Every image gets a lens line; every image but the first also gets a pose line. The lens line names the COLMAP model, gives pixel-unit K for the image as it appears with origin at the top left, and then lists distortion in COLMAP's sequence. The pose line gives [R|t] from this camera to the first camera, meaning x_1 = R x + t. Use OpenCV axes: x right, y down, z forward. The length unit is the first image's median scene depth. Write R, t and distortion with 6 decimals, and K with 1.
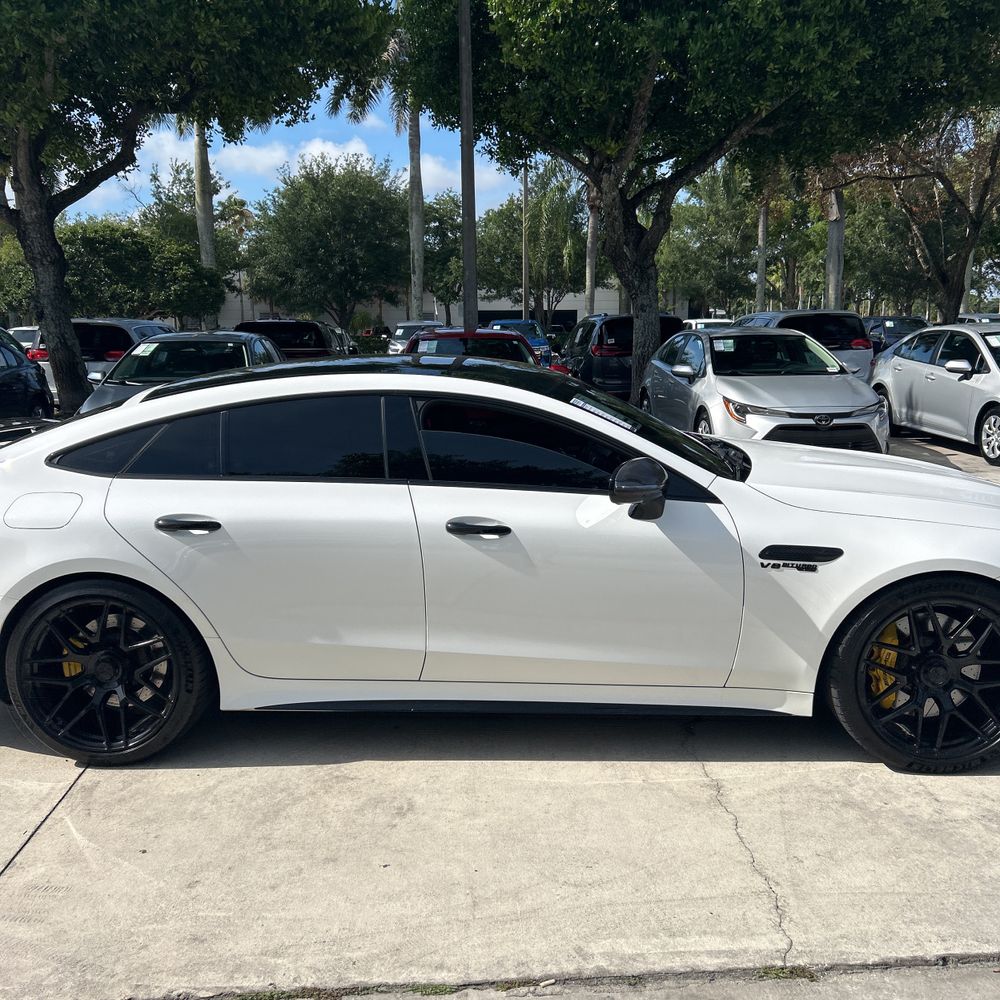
lens RADIAL K [[1004.2, 0, 500.5], [0, 1004.2, 503.2], [0, 0, 1]] dist [0.016598, -0.001712]
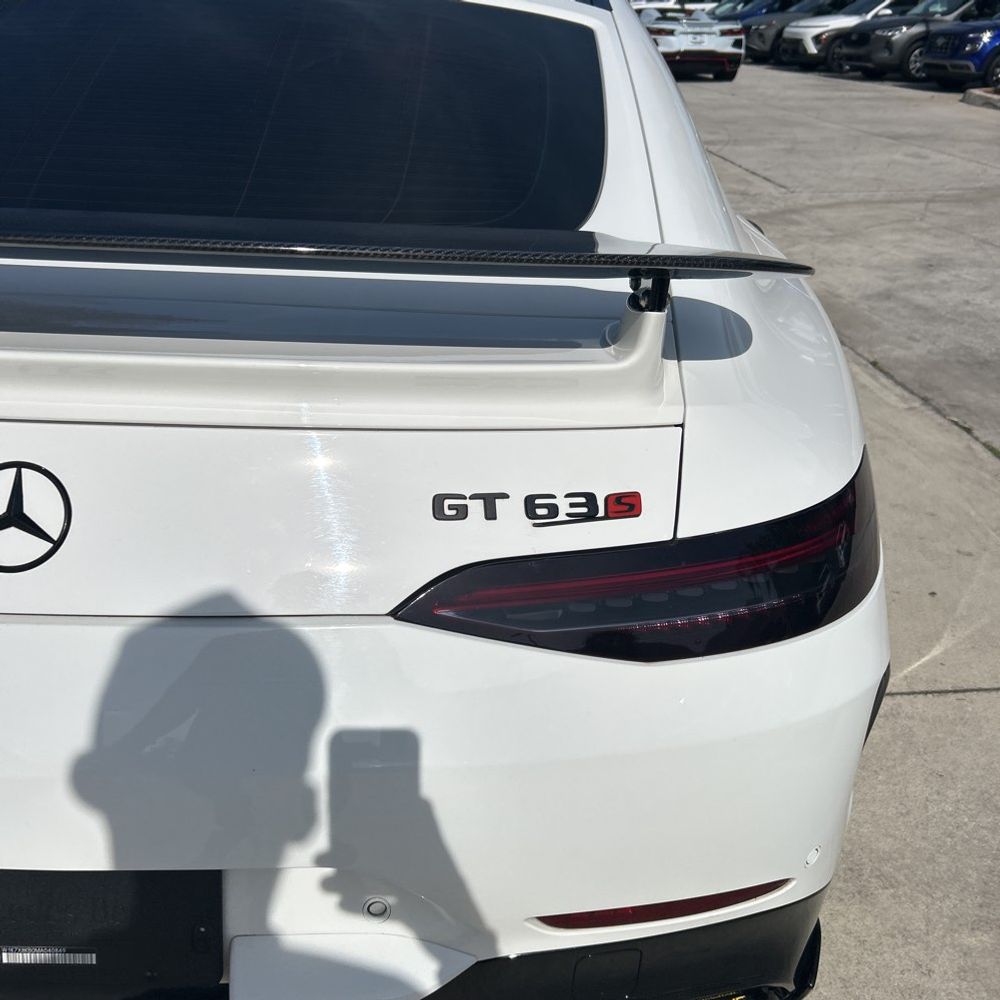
lens RADIAL K [[999.0, 0, 487.5], [0, 999.0, 499.4], [0, 0, 1]] dist [0.031324, -0.029868]
pose [[-0.055143, -0.433587, 0.899423, -0.876759], [0.149072, 0.887122, 0.436797, -0.115387], [-0.987288, 0.158165, 0.015718, 1.123933]]
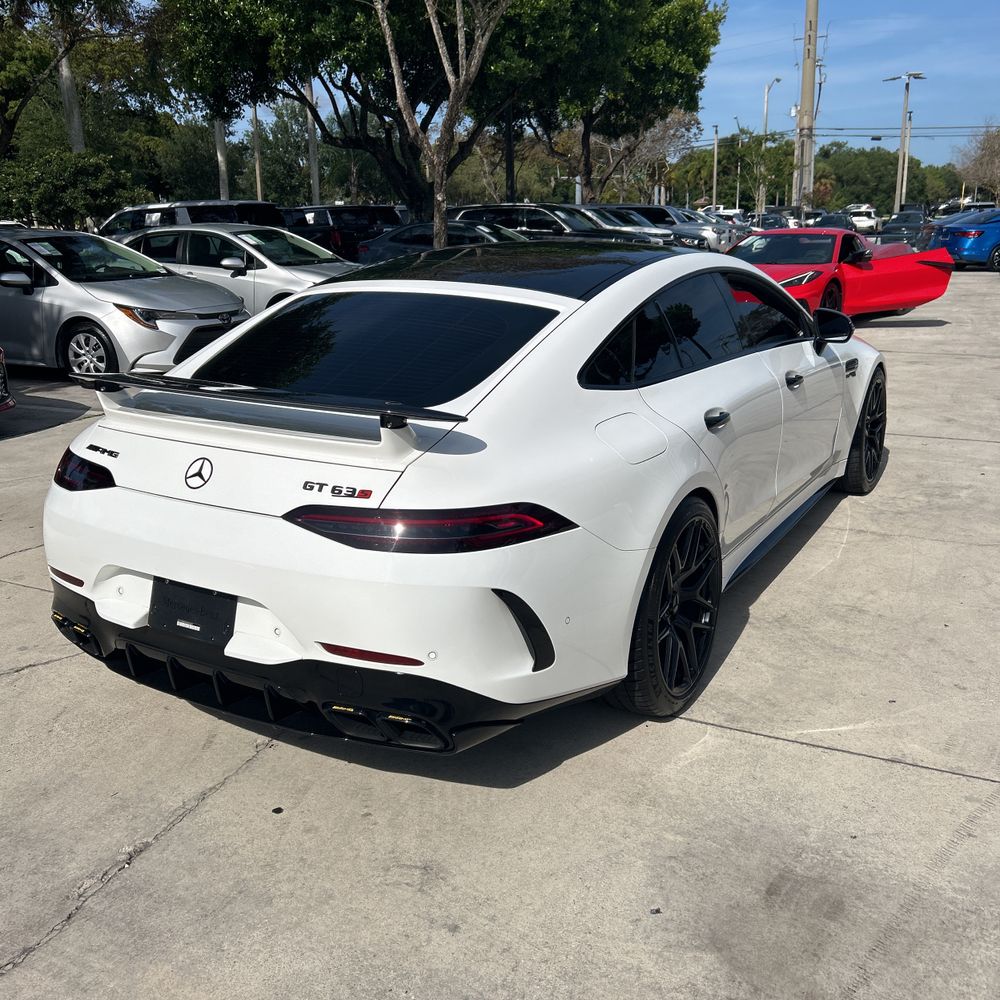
lens RADIAL K [[995.6, 0, 505.6], [0, 995.6, 501.9], [0, 0, 1]] dist [0.055023, -0.078257]
pose [[0.466048, -0.241017, 0.851299, -1.183236], [0.168148, 0.968773, 0.182223, -0.104498], [-0.868634, 0.058220, 0.492022, 0.691389]]
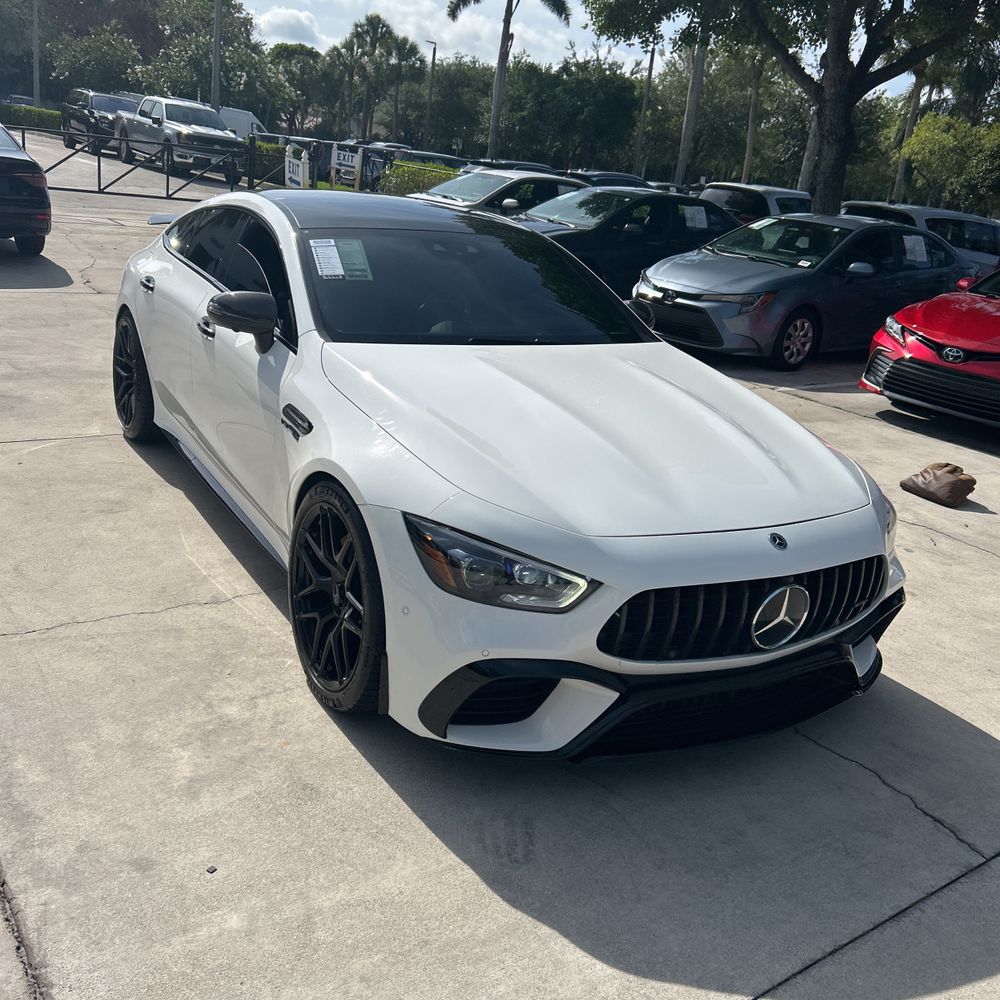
lens RADIAL K [[1004.2, 0, 500.5], [0, 1004.2, 503.2], [0, 0, 1]] dist [0.016598, -0.001712]
pose [[0.537474, 0.336083, -0.773415, 1.116020], [-0.261126, 0.938401, 0.226311, -0.134901], [0.801832, 0.080323, 0.592126, 0.563548]]
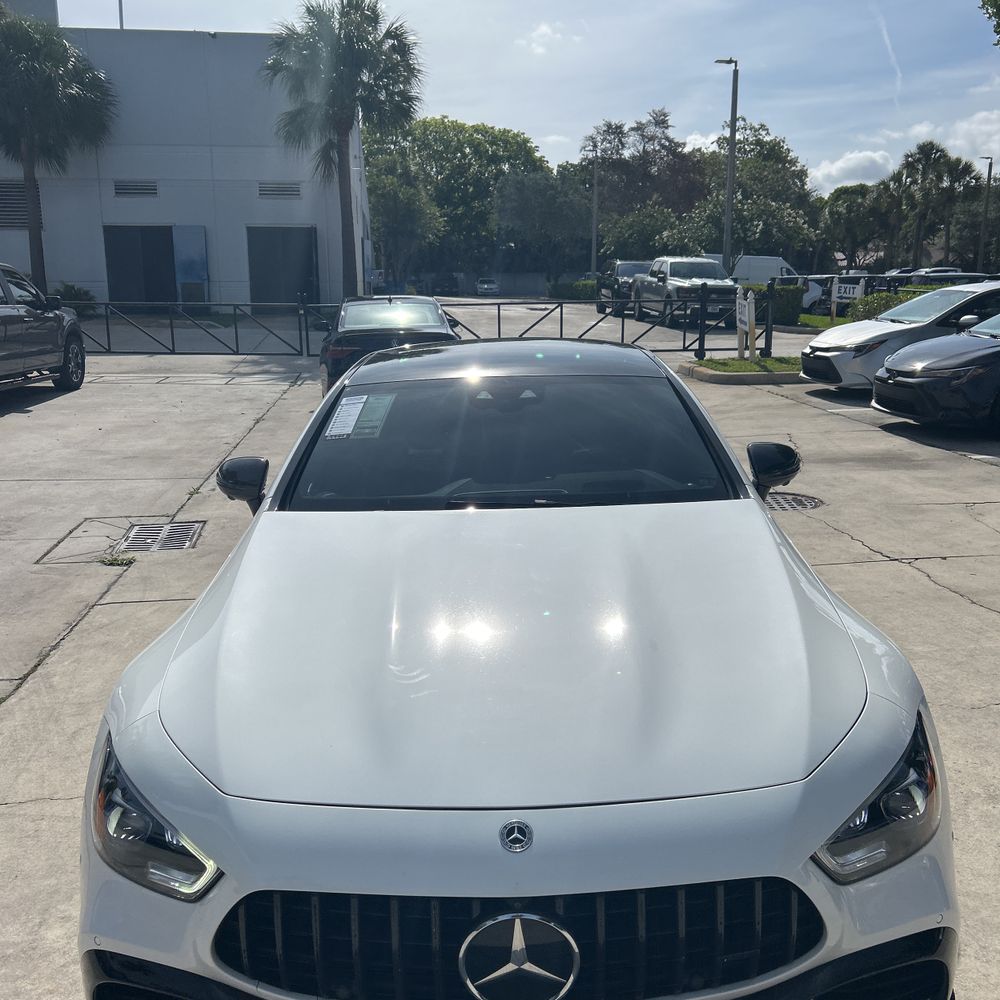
lens RADIAL K [[1009.6, 0, 514.2], [0, 1009.6, 499.9], [0, 0, 1]] dist [0.037446, -0.038482]
pose [[0.056880, 0.221272, -0.973552, 1.082282], [-0.162876, 0.964123, 0.209613, -0.242936], [0.985006, 0.146645, 0.090879, 1.110367]]
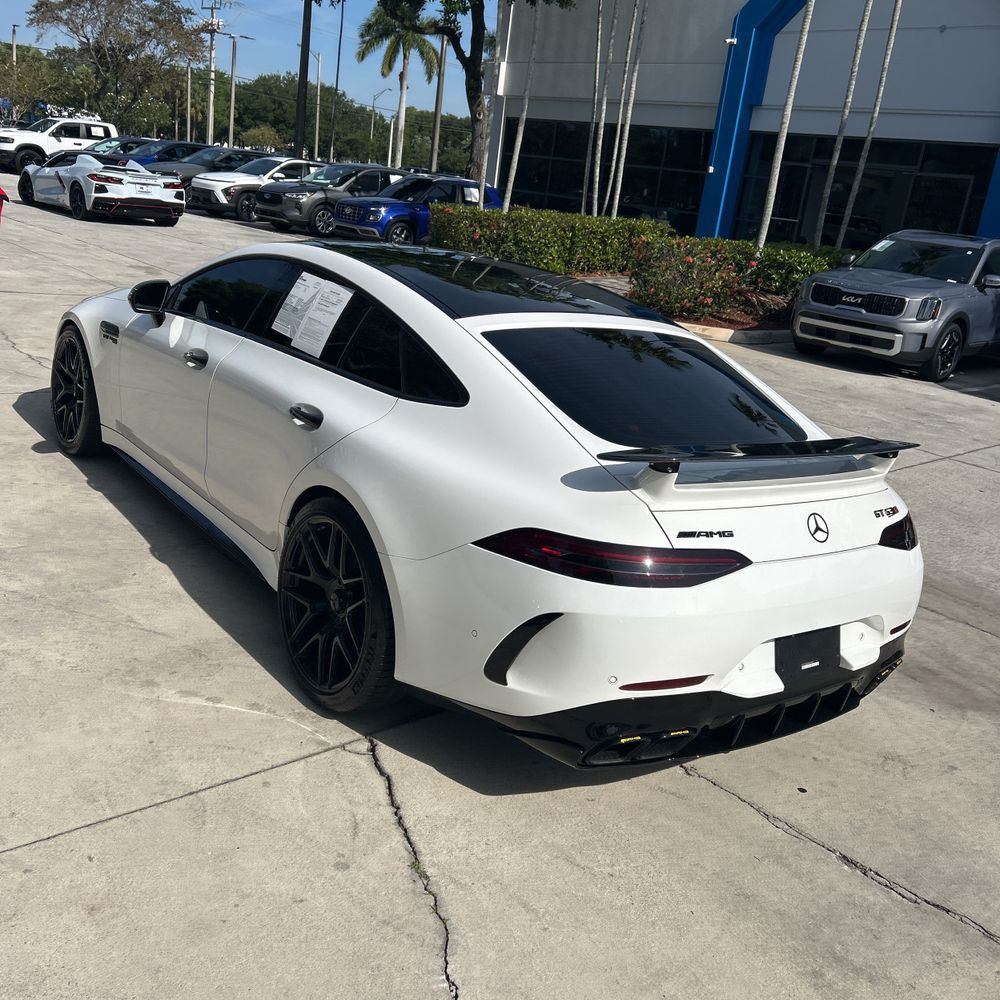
lens RADIAL K [[990.0, 0, 500.0], [0, 990.0, 499.0], [0, 0, 1]] dist [0.063563, -0.109862]
pose [[-0.631643, -0.297702, 0.715822, -1.069645], [0.011274, 0.919707, 0.392444, -0.361051], [-0.775178, 0.255955, -0.577570, 1.865831]]
